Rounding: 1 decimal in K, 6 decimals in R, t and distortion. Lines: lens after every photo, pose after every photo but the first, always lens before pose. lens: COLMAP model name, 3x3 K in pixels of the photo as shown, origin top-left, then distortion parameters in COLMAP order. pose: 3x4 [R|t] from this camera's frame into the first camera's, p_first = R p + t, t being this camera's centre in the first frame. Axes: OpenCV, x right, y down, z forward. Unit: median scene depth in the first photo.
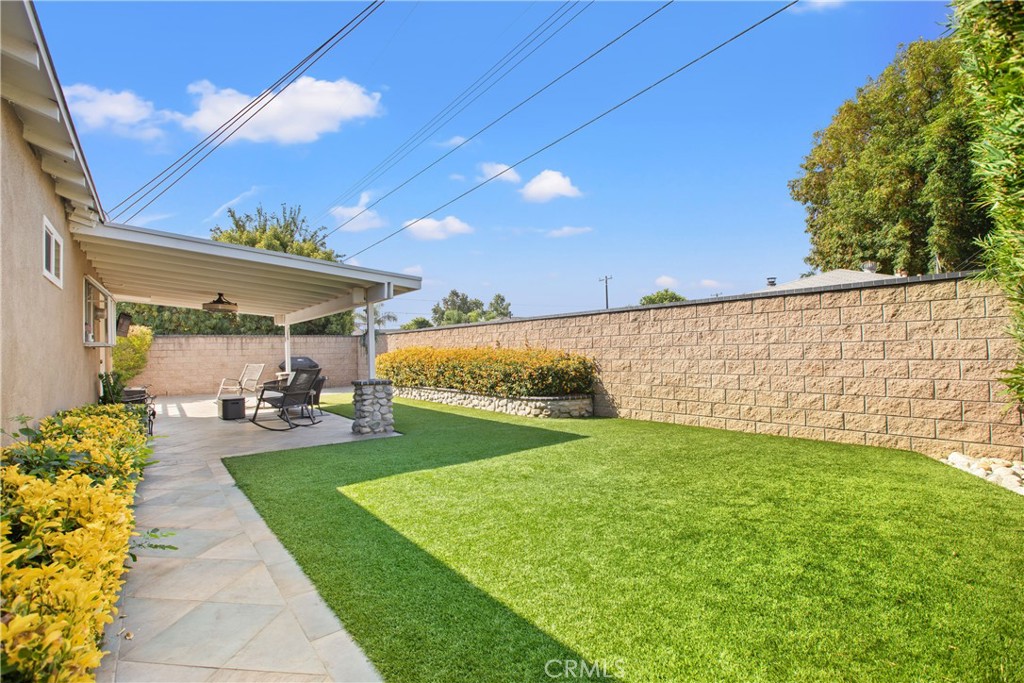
lens RADIAL K [[475.8, 0, 516.5], [0, 475.8, 340.7], [0, 0, 1]] dist [-0.004320, -0.000341]
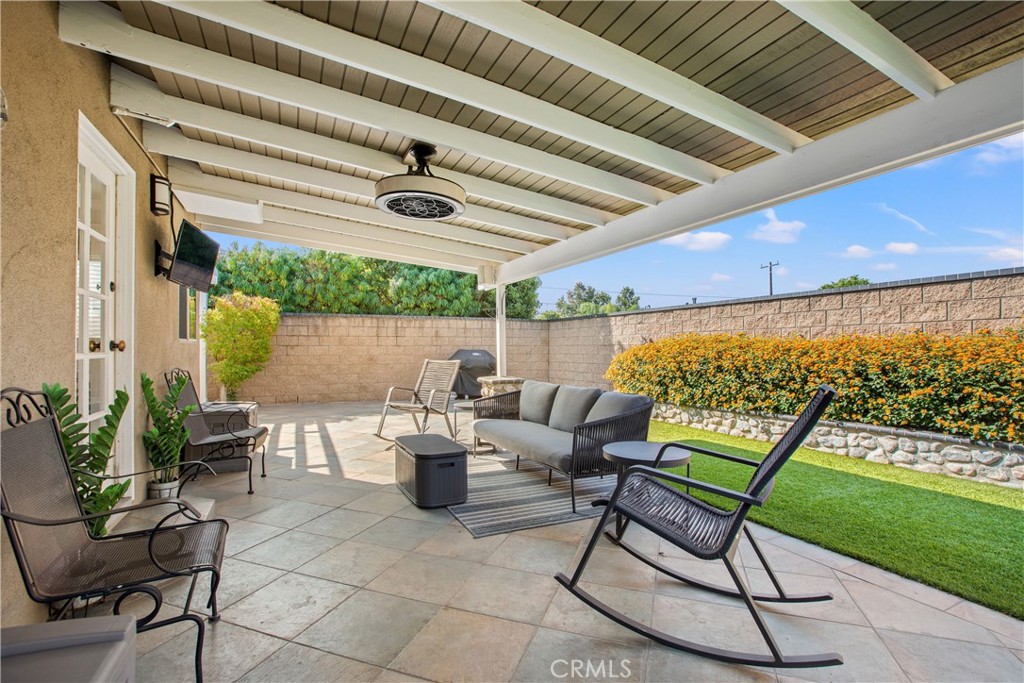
lens RADIAL K [[475.8, 0, 514.0], [0, 475.8, 343.2], [0, 0, 1]] dist [-0.004320, -0.000341]
pose [[0.975388, 0.012559, -0.220139, -0.277830], [-0.010812, 0.999900, 0.009140, 0.020804], [0.220232, -0.006535, 0.975426, 0.393032]]
